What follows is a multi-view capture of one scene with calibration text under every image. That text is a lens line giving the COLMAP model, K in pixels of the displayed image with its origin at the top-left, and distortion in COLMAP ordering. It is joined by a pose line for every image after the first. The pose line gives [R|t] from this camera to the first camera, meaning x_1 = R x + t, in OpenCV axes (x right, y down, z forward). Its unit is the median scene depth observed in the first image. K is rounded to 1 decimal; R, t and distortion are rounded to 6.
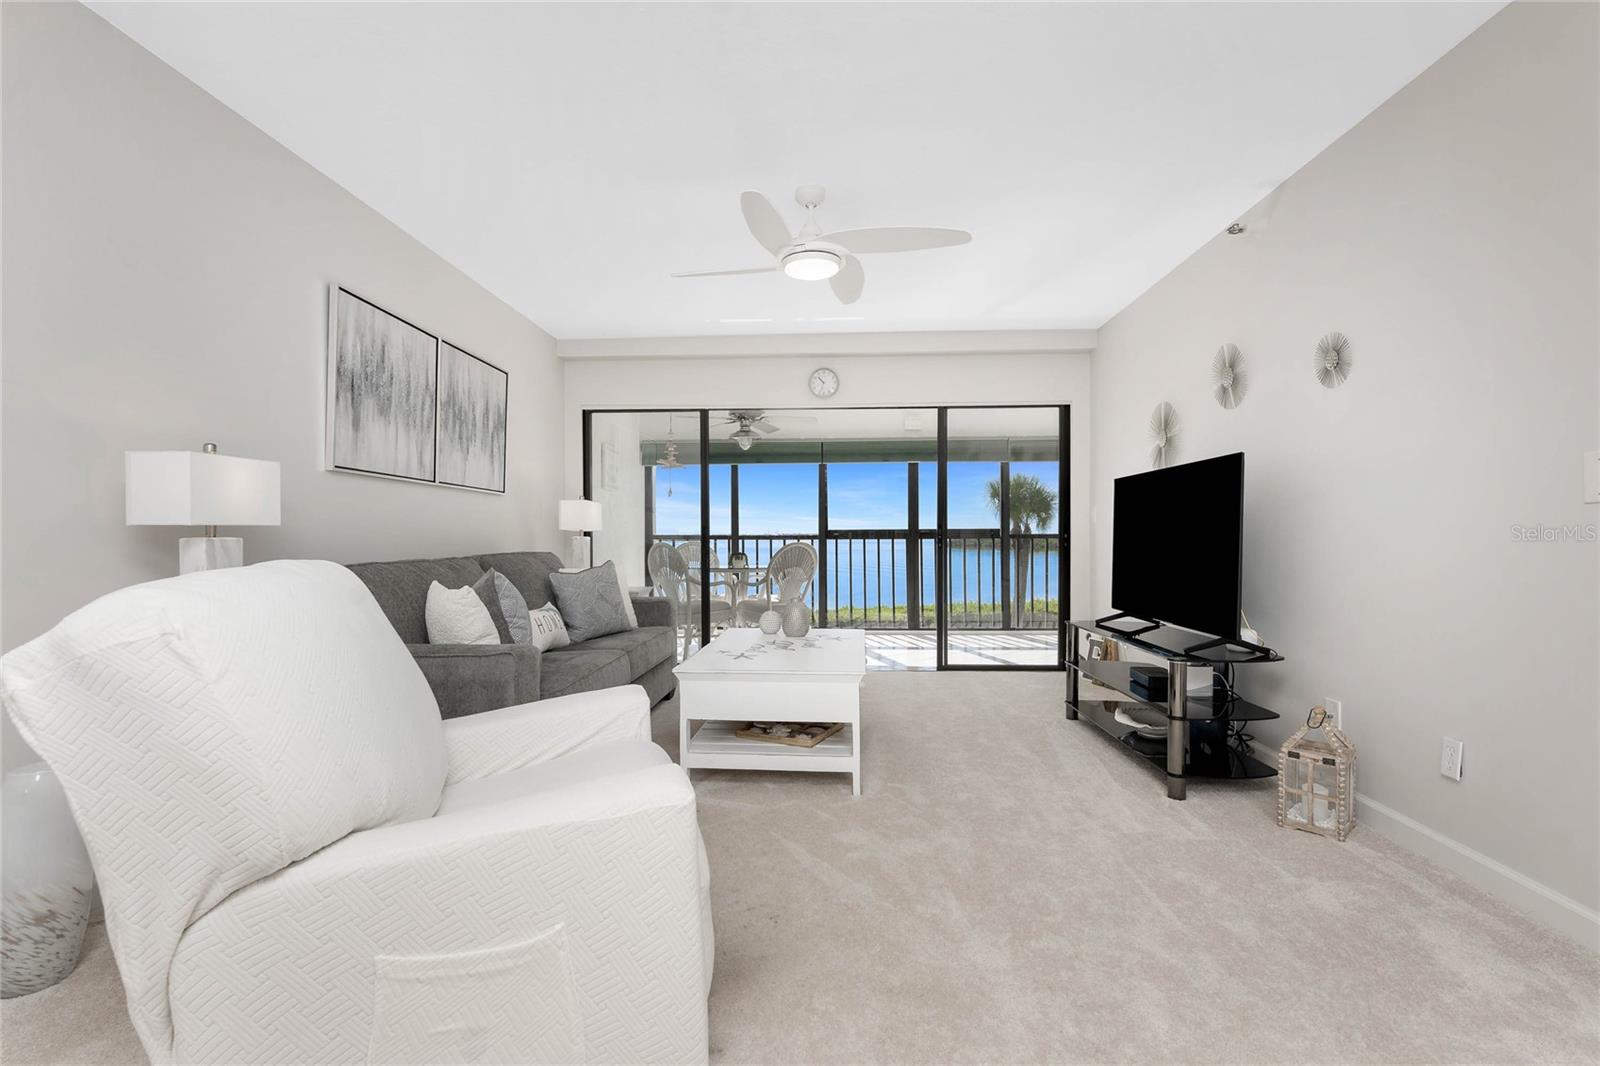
lens RADIAL K [[705.1, 0, 791.8], [0, 705.1, 527.8], [0, 0, 1]] dist [-0.007648, -0.000268]
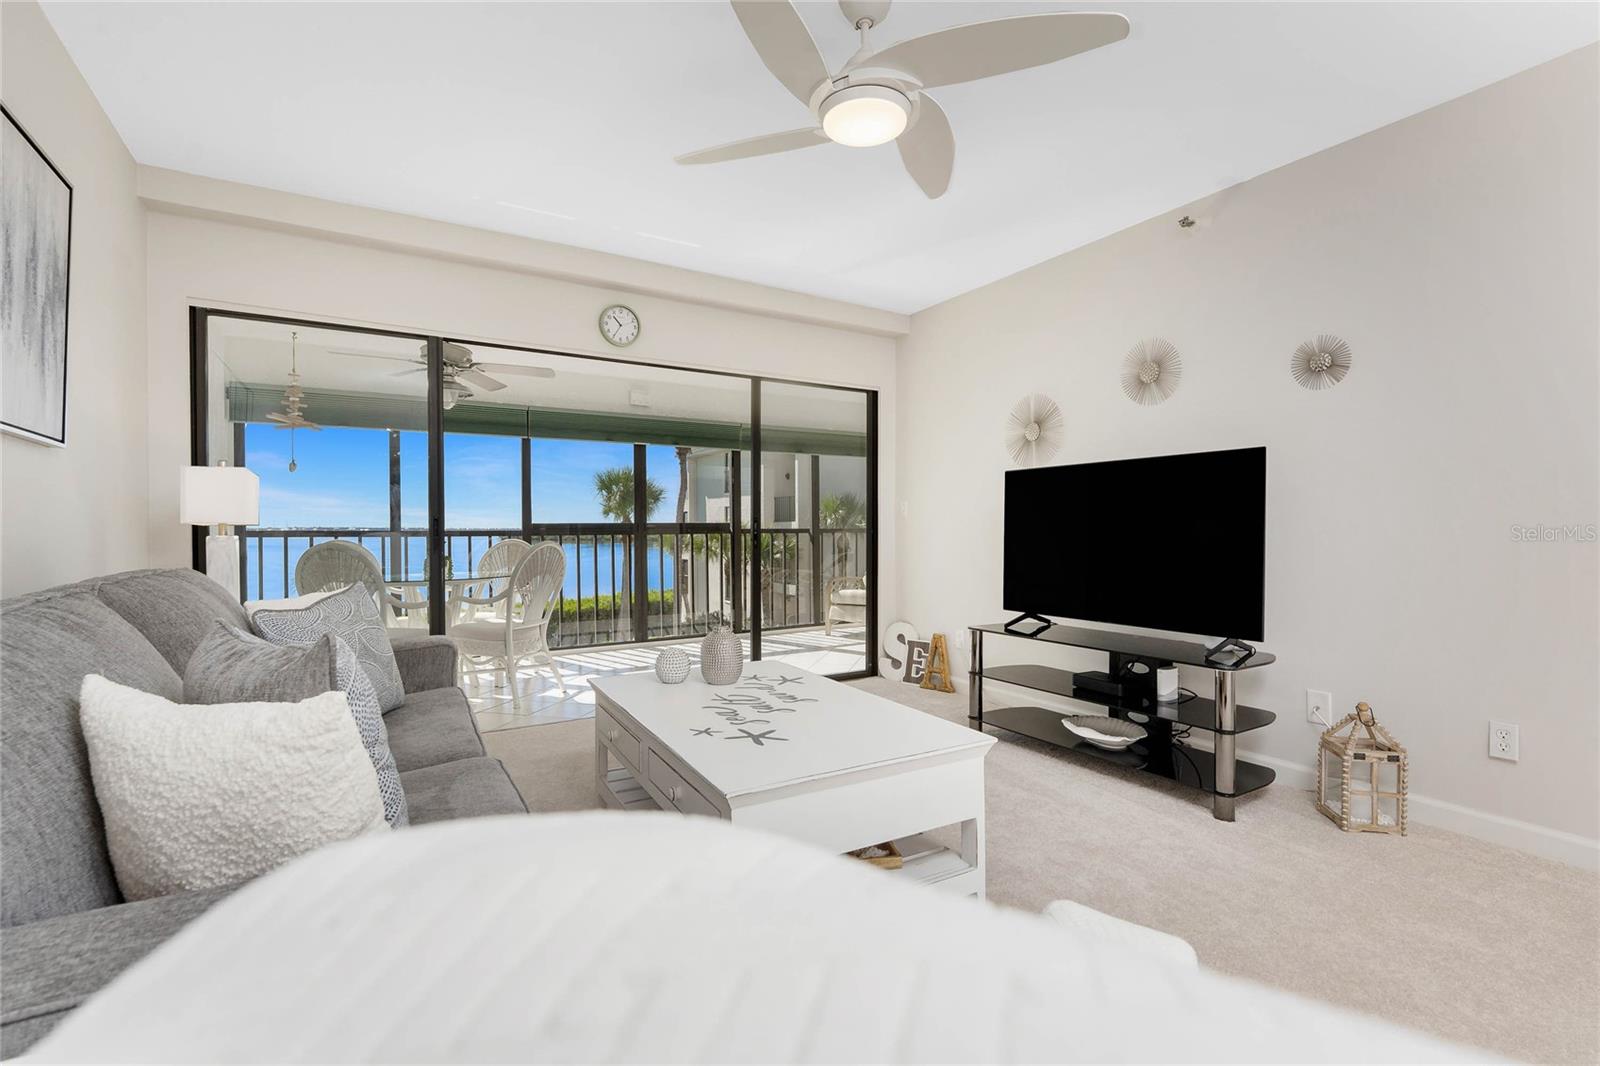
lens RADIAL K [[705.1, 0, 791.0], [0, 705.1, 533.1], [0, 0, 1]] dist [-0.007648, -0.000268]
pose [[0.829341, -0.002331, 0.558738, -0.231985], [-0.007057, 0.999868, 0.014647, 0.000539], [-0.558698, -0.016091, 0.829215, 0.298004]]
